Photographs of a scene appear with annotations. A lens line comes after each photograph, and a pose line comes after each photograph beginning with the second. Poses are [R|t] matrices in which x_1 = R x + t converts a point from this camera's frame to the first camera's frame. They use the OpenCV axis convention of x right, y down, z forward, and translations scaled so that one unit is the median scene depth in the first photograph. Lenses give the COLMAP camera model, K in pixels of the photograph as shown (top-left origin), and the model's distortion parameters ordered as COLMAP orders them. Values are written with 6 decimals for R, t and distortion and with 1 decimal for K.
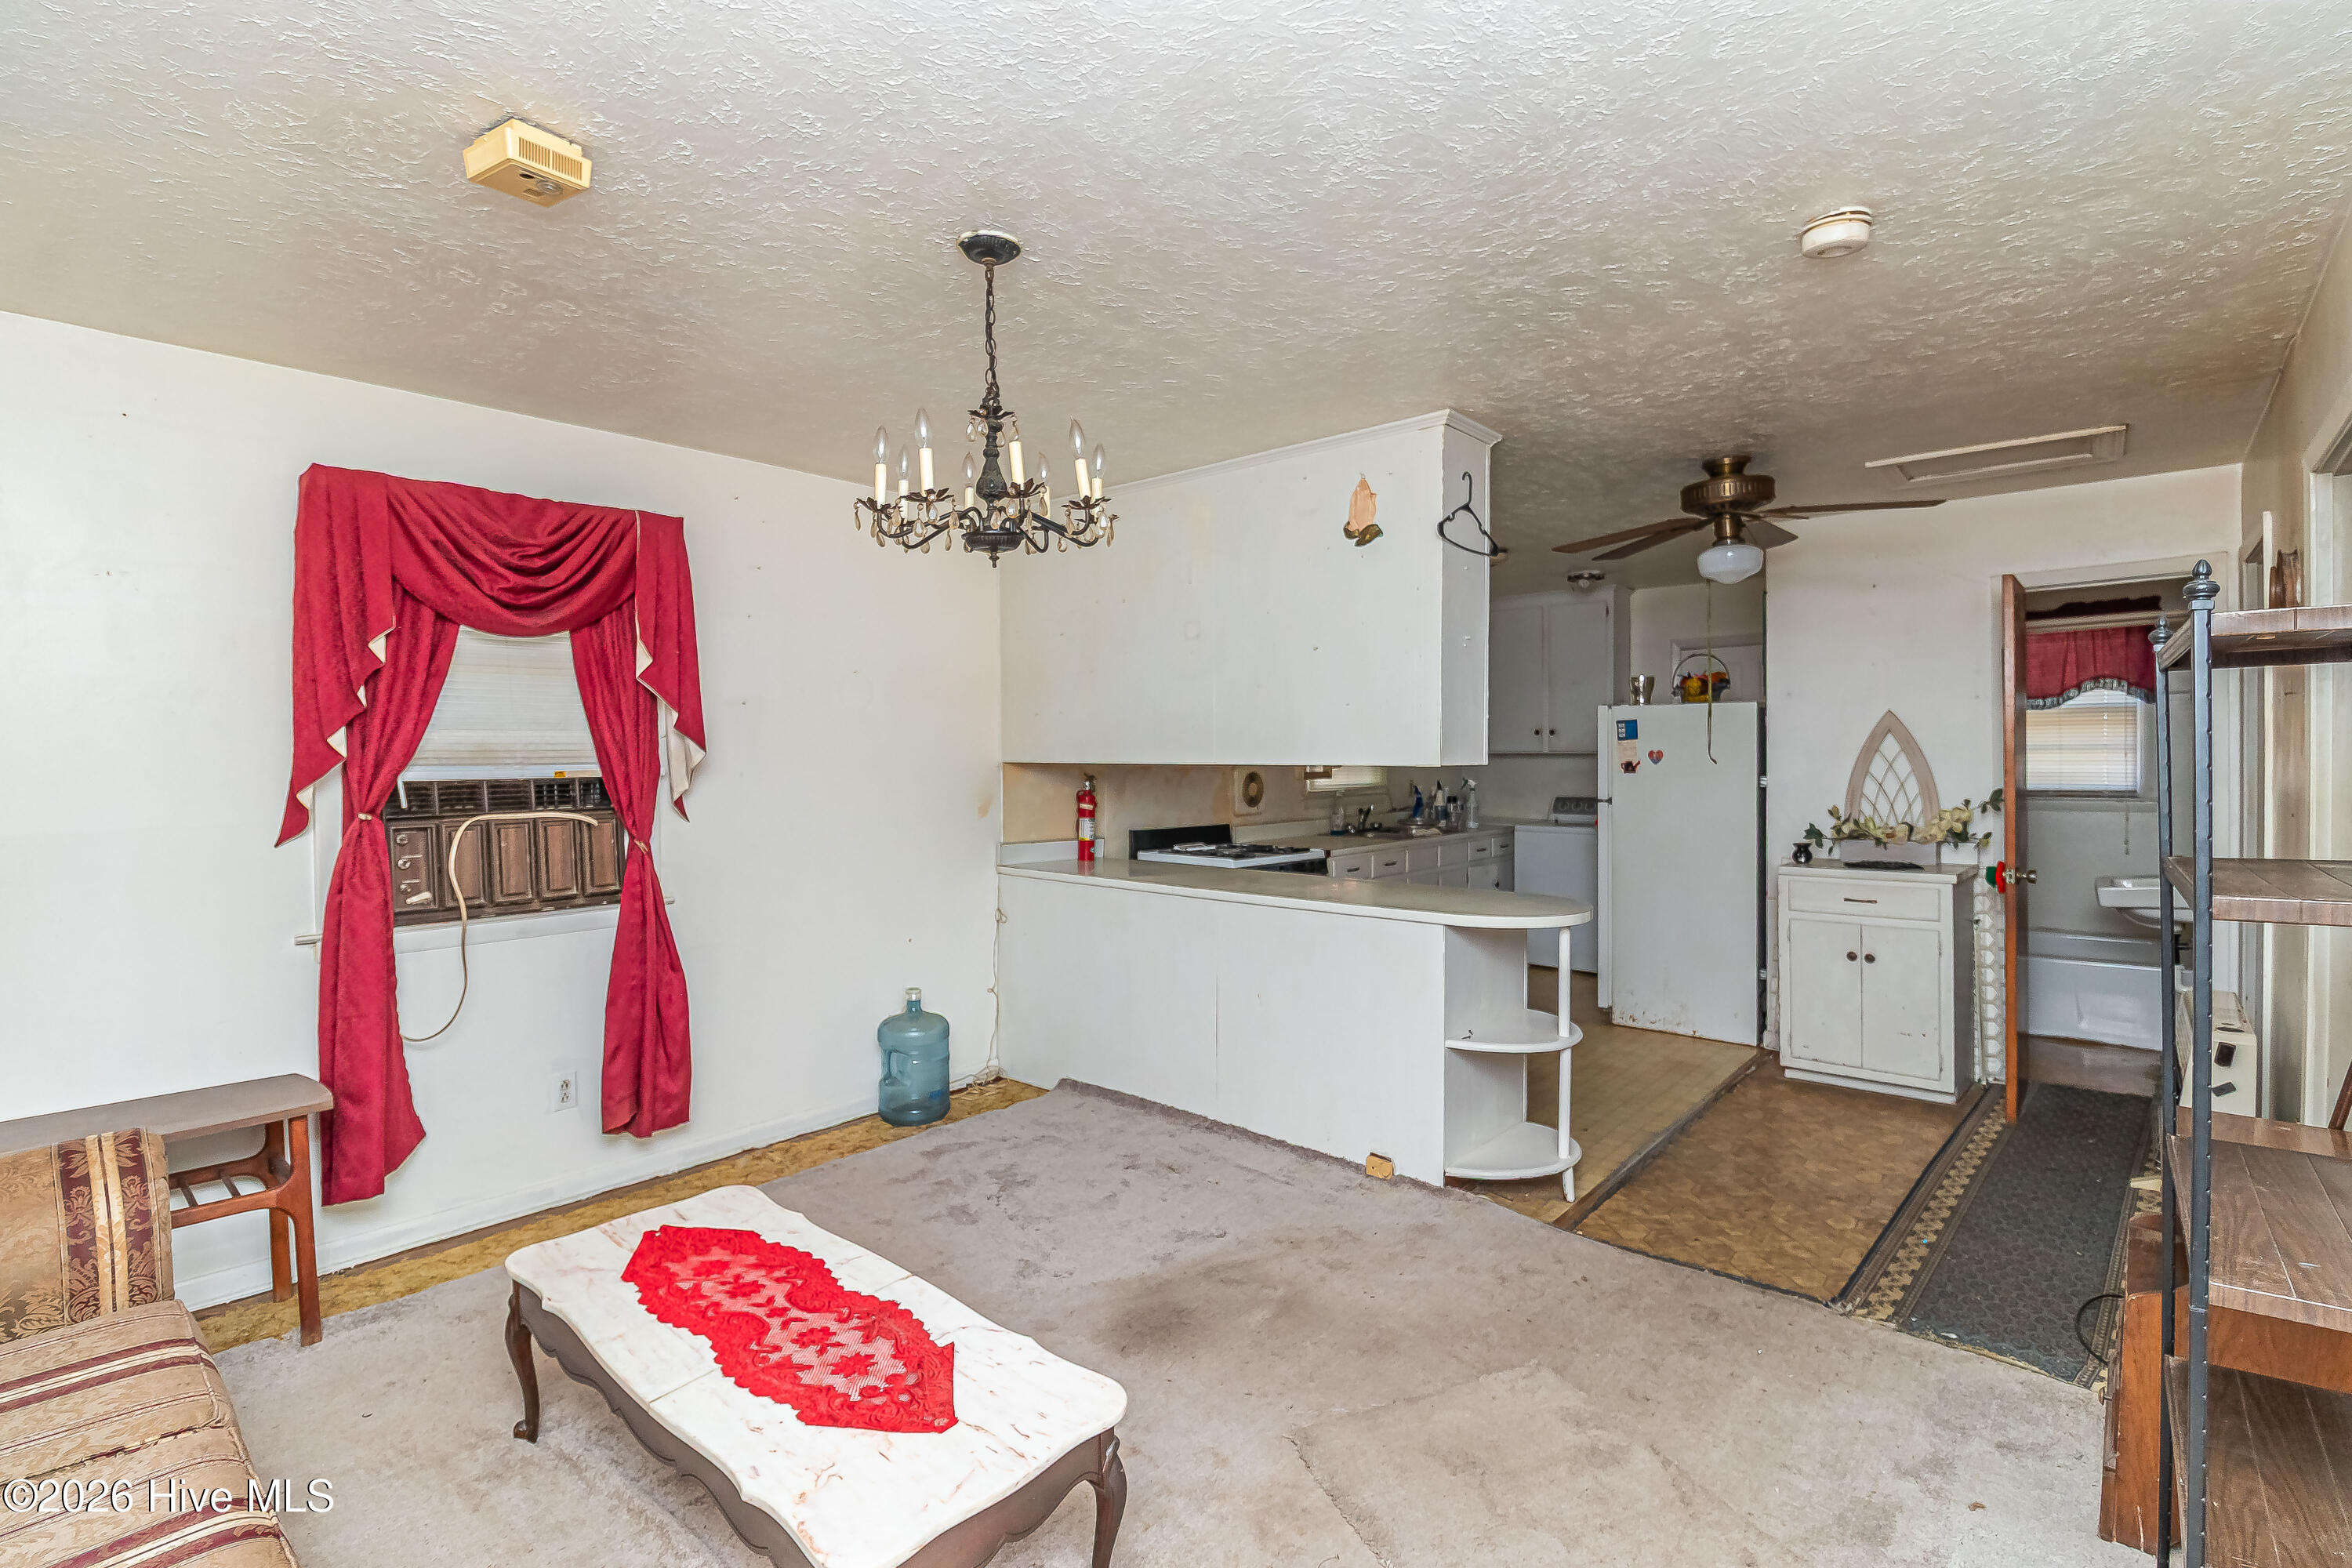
lens RADIAL K [[1152.6, 0, 1181.3], [0, 1152.6, 762.8], [0, 0, 1]] dist [-0.000805, -0.000188]
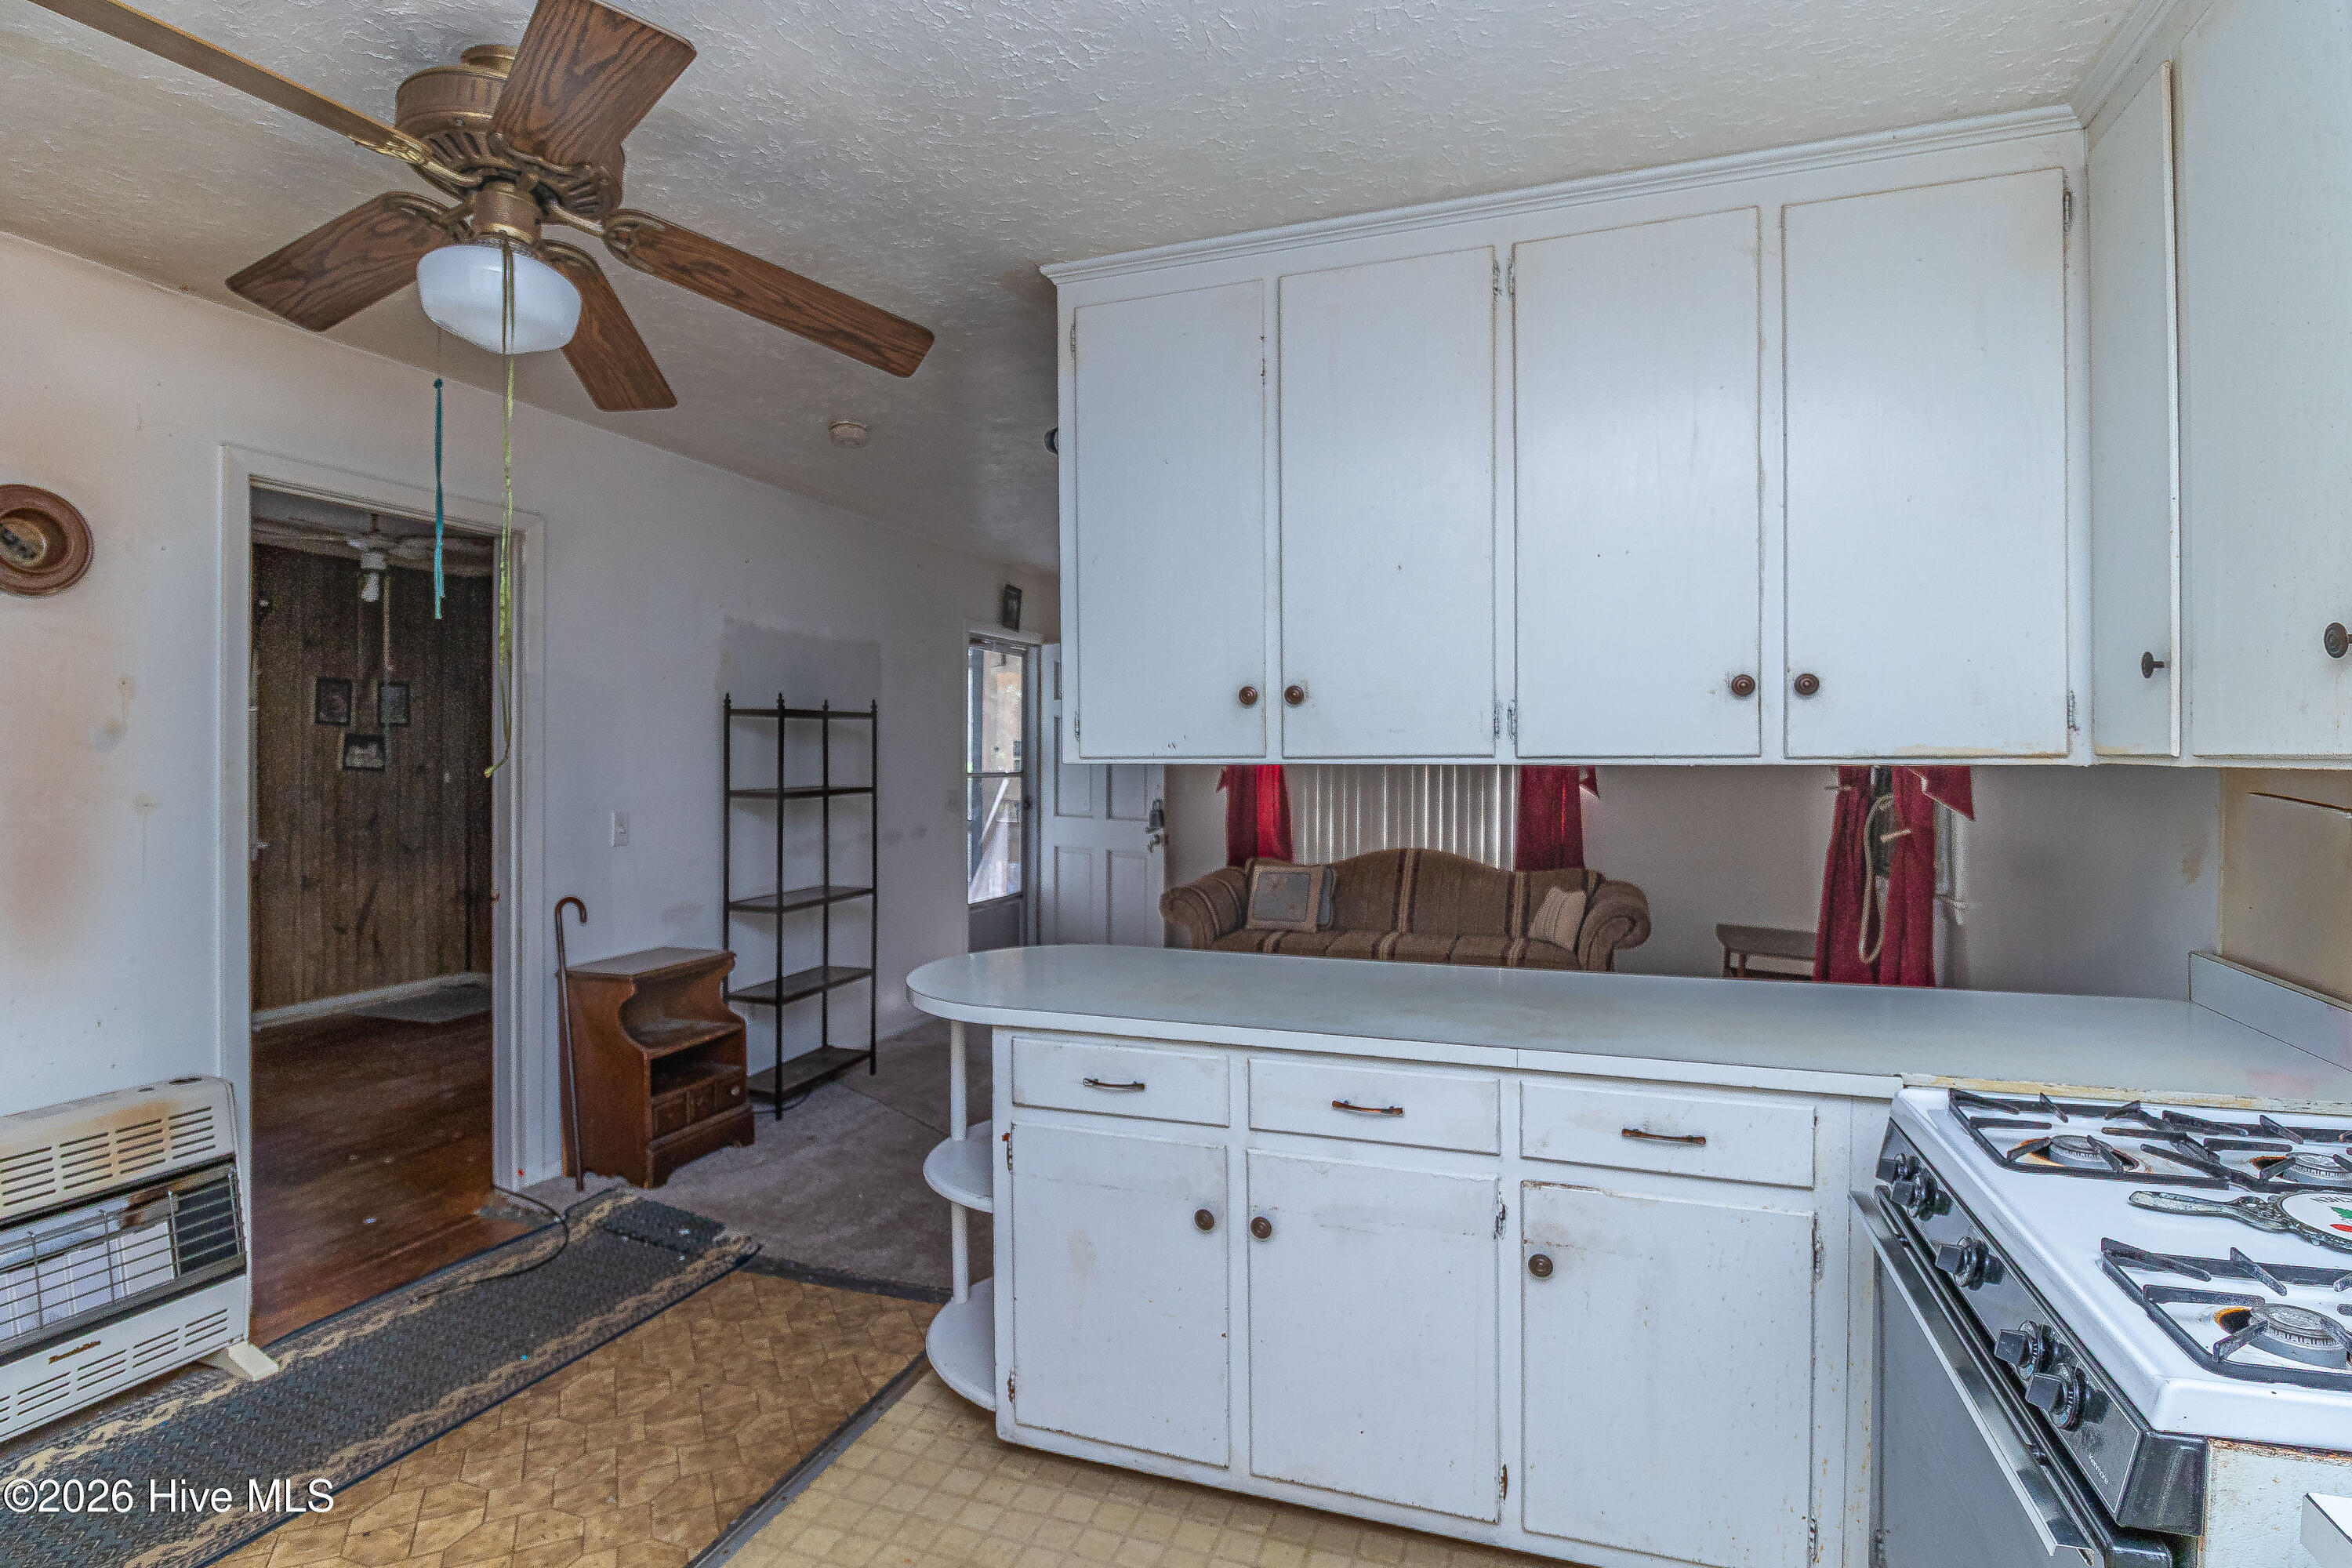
lens RADIAL K [[1152.6, 0, 1181.3], [0, 1152.6, 762.8], [0, 0, 1]] dist [-0.000805, -0.000188]
pose [[-0.928704, 0.000811, -0.370820, 0.465868], [-0.000367, 0.999995, 0.003107, 0.004787], [0.370821, 0.003022, -0.928700, 1.699696]]
